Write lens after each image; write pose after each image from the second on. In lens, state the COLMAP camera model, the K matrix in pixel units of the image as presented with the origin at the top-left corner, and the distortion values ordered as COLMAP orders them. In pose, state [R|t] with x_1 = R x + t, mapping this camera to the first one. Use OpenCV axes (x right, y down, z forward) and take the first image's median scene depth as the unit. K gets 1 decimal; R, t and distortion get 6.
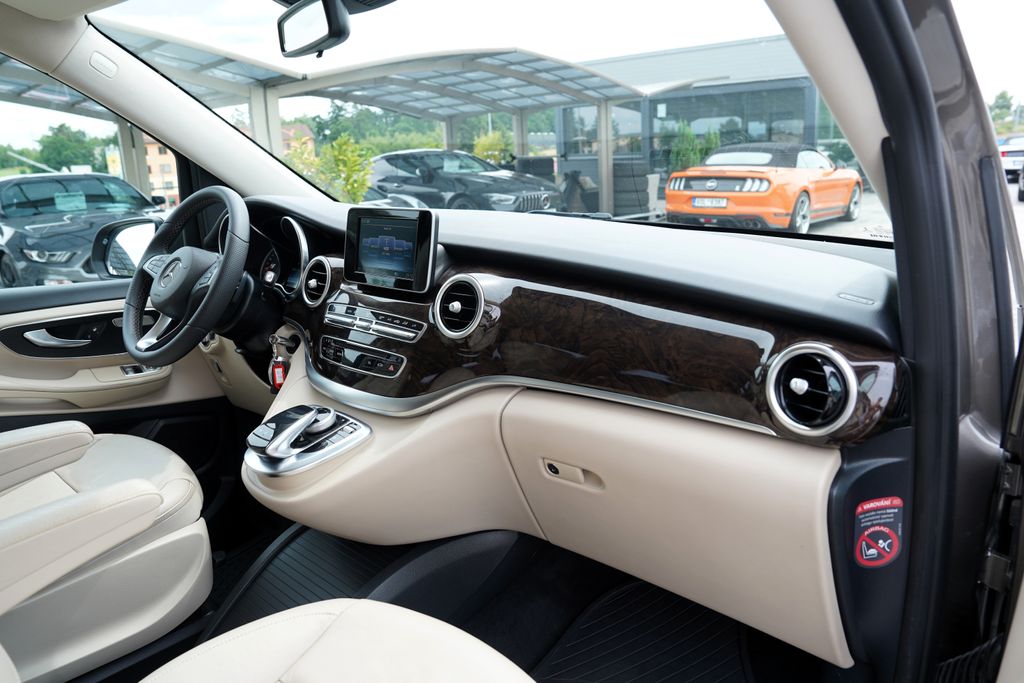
lens RADIAL K [[699.9, 0, 513.3], [0, 699.9, 337.4], [0, 0, 1]] dist [-0.113761, 0.081761]
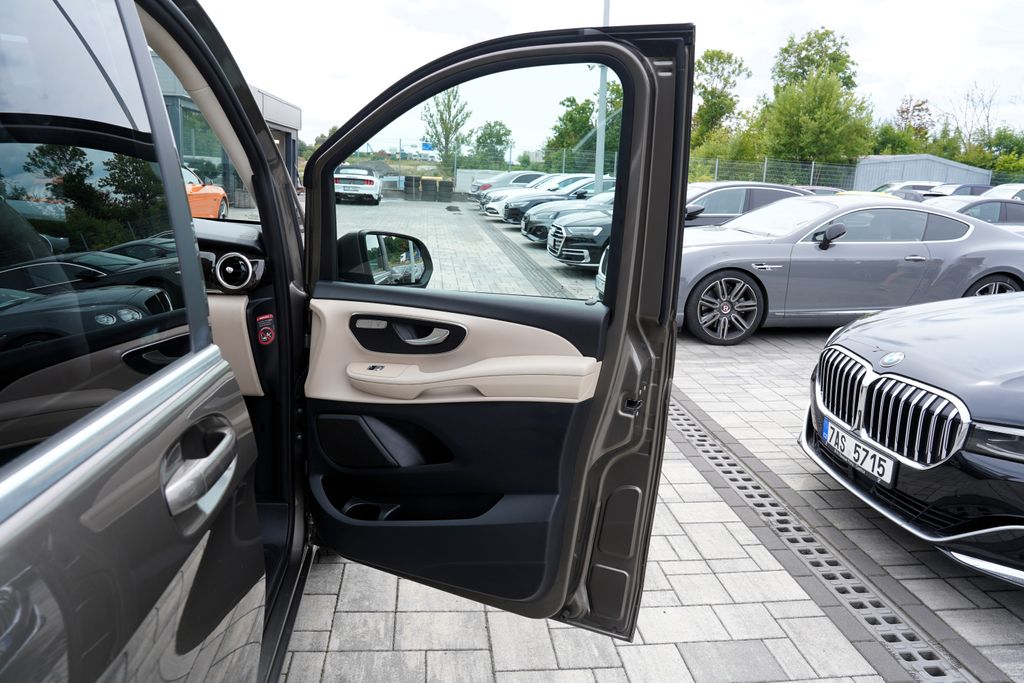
lens RADIAL K [[699.9, 0, 513.3], [0, 699.9, 337.4], [0, 0, 1]] dist [-0.113761, 0.081761]
pose [[0.655906, -0.088977, 0.749580, -0.061495], [0.105422, 0.994094, 0.025755, 0.026621], [-0.747445, 0.062129, 0.661412, -0.108245]]
